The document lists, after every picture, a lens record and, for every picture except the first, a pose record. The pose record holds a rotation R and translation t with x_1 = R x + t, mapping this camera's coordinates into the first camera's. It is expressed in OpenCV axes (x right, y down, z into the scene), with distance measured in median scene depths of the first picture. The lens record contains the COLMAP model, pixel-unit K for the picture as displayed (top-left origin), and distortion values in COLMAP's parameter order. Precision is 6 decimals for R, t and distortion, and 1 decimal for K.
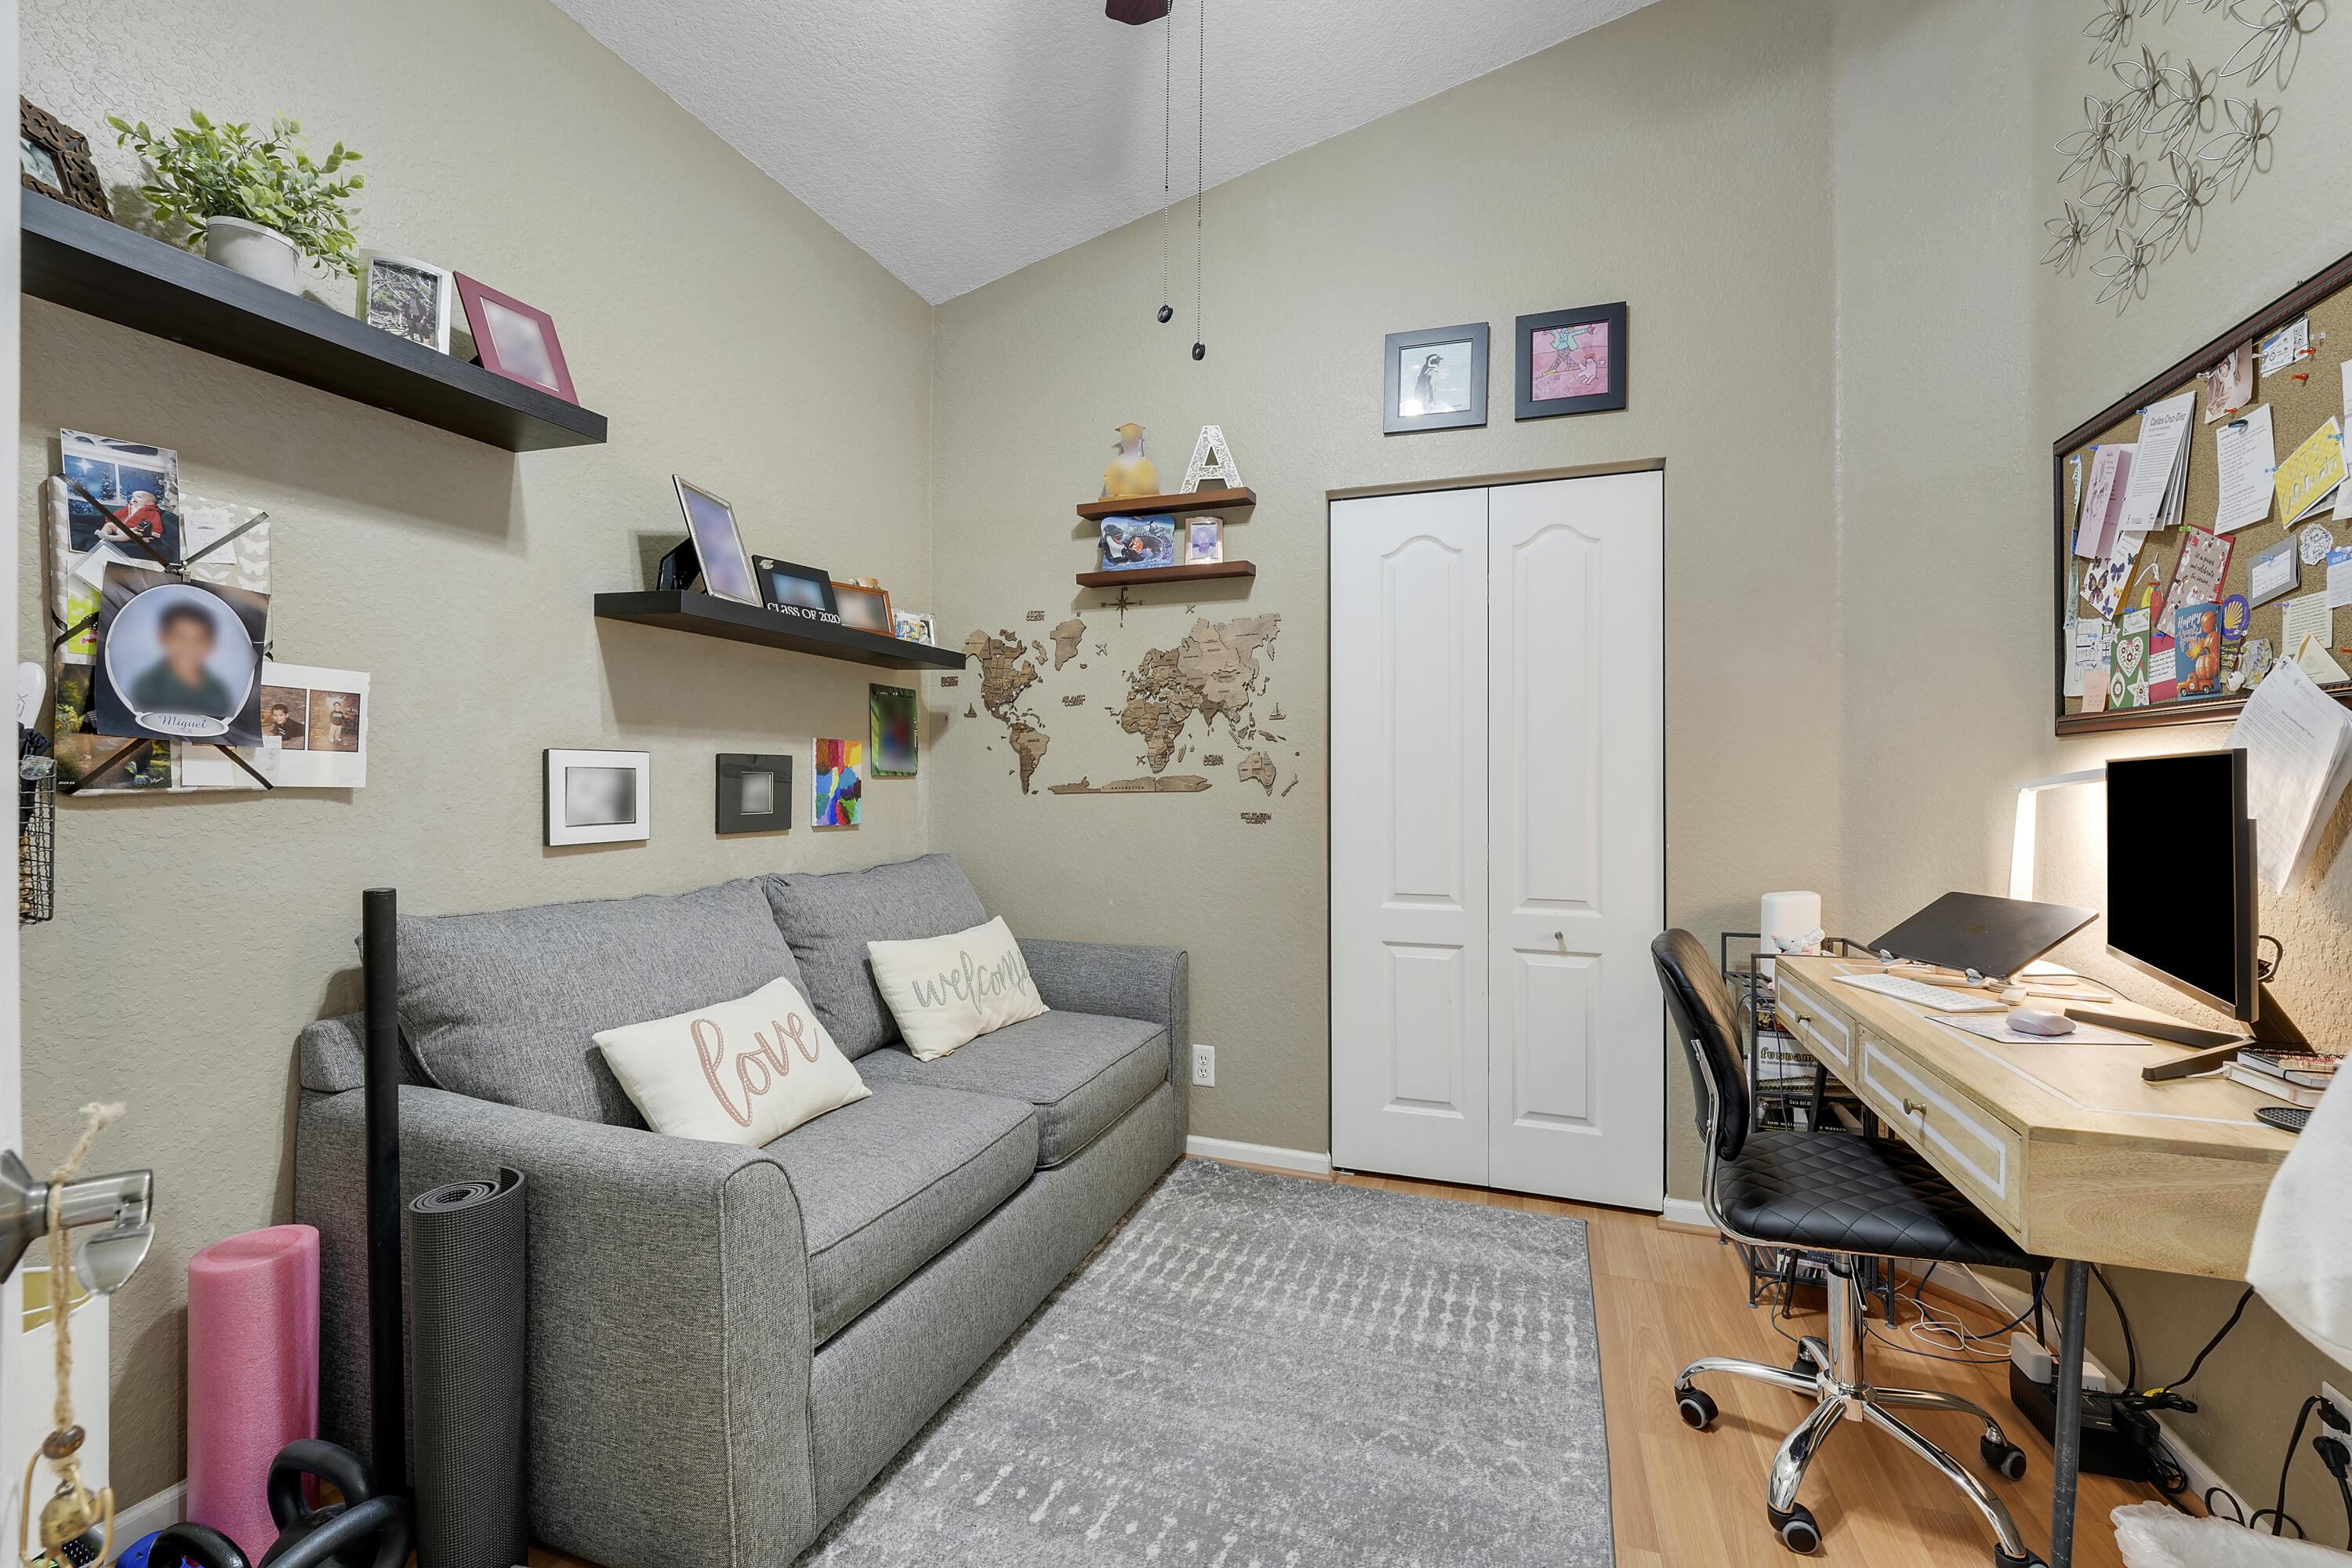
lens RADIAL K [[957.3, 0, 1176.6], [0, 957.3, 771.5], [0, 0, 1]] dist [-0.014000, 0.000133]
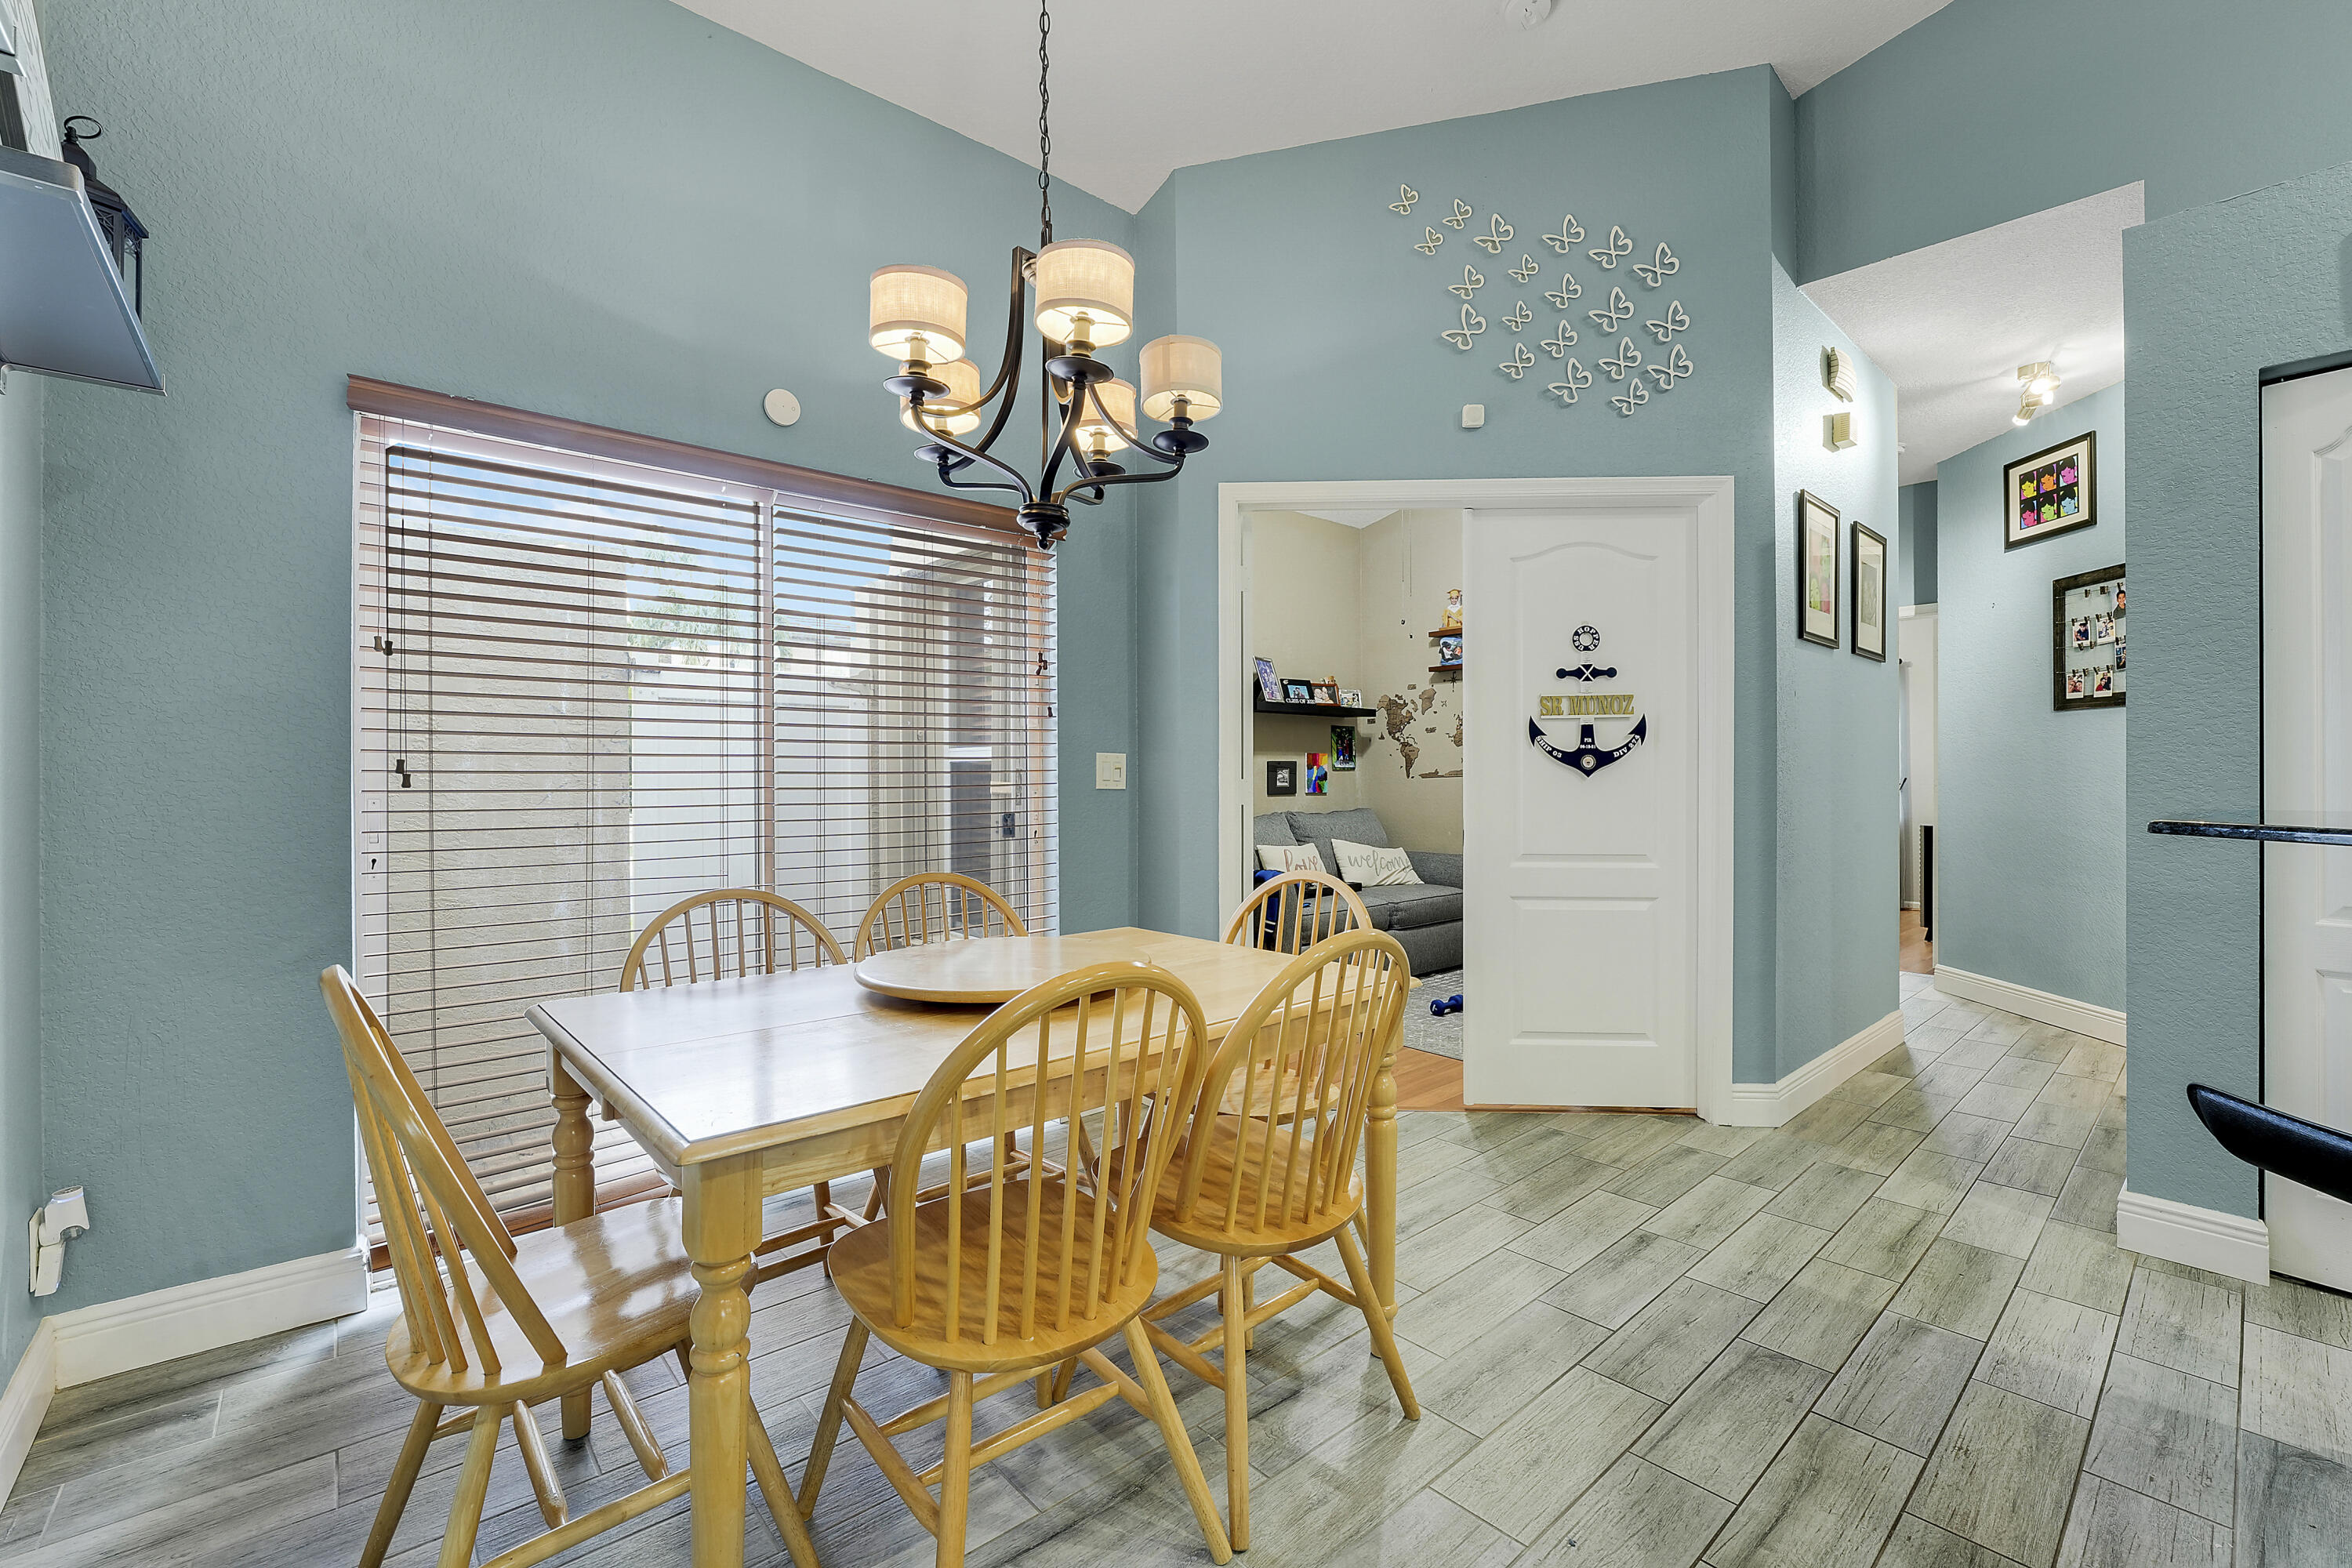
lens RADIAL K [[970.3, 0, 1179.1], [0, 970.3, 785.5], [0, 0, 1]] dist [-0.016849, 0.000153]
pose [[0.875858, -0.006751, -0.482522, 0.426863], [0.016459, 0.999738, 0.015888, -0.000371], [0.482288, -0.021857, 0.875740, -1.060523]]
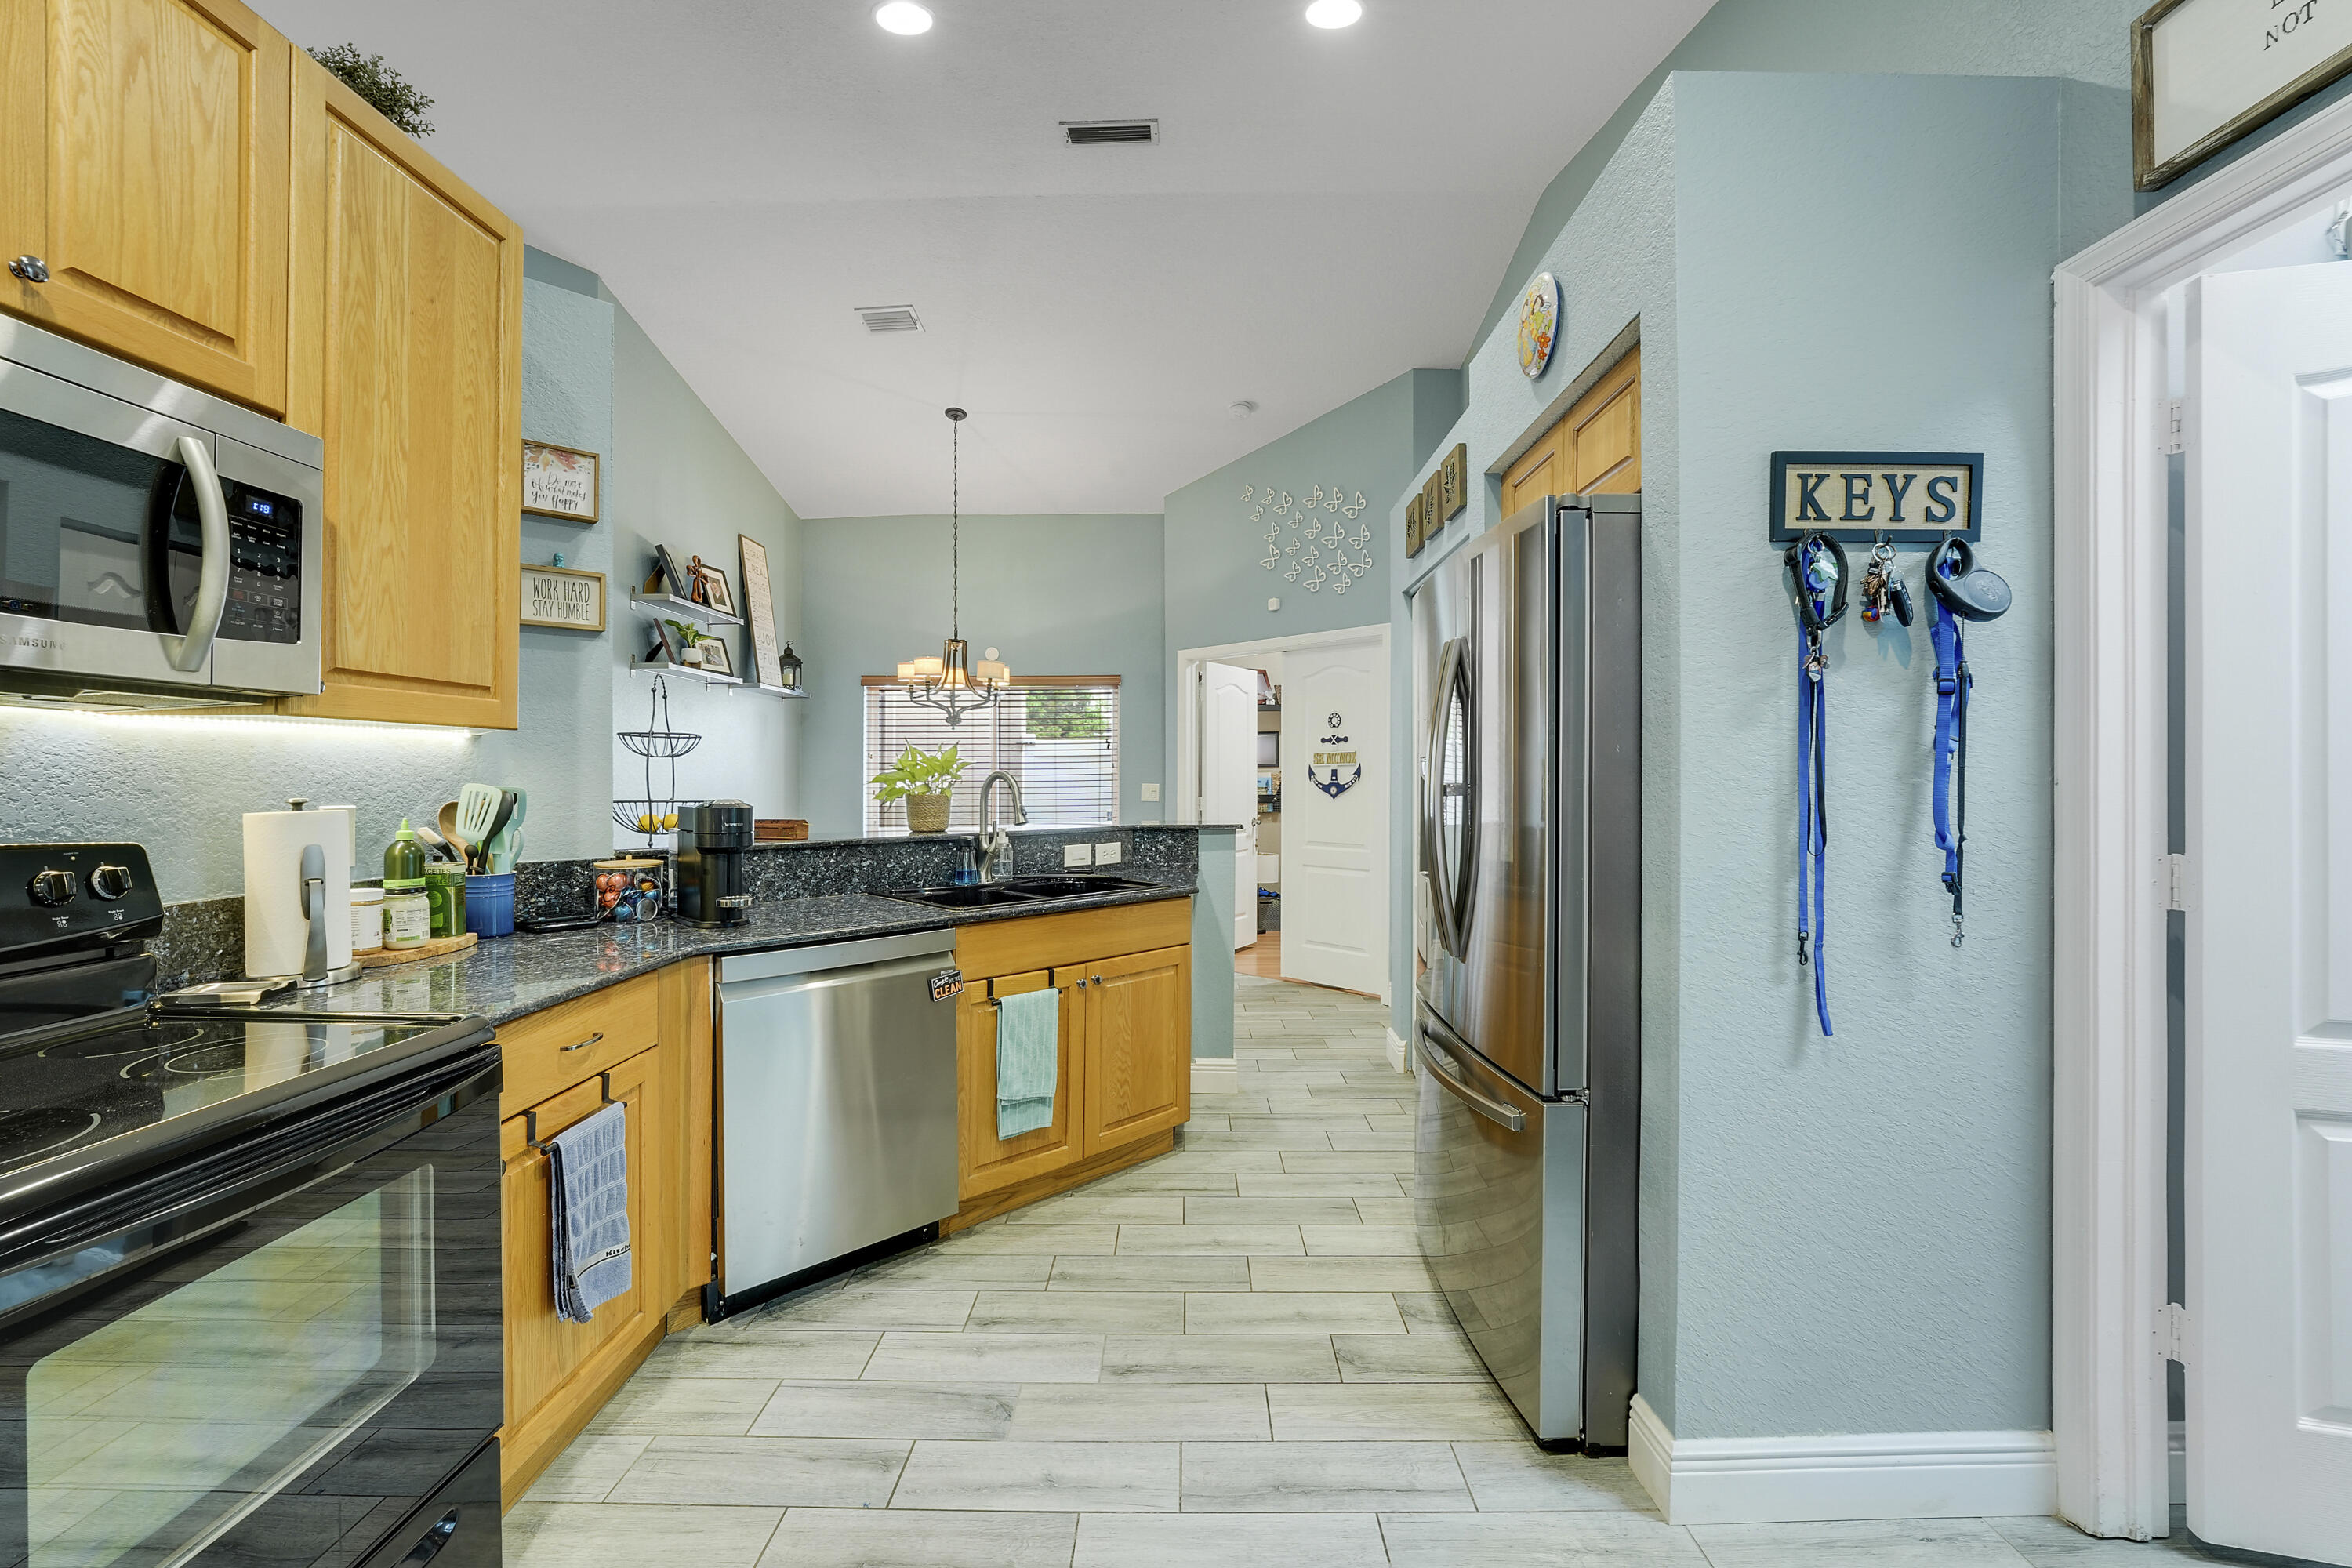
lens RADIAL K [[970.3, 0, 1179.1], [0, 970.3, 785.5], [0, 0, 1]] dist [-0.016849, 0.000153]
pose [[0.331095, -0.002158, -0.943595, 2.033461], [0.018637, 0.999817, 0.004252, -0.026074], [0.943413, -0.018994, 0.331075, -0.808115]]
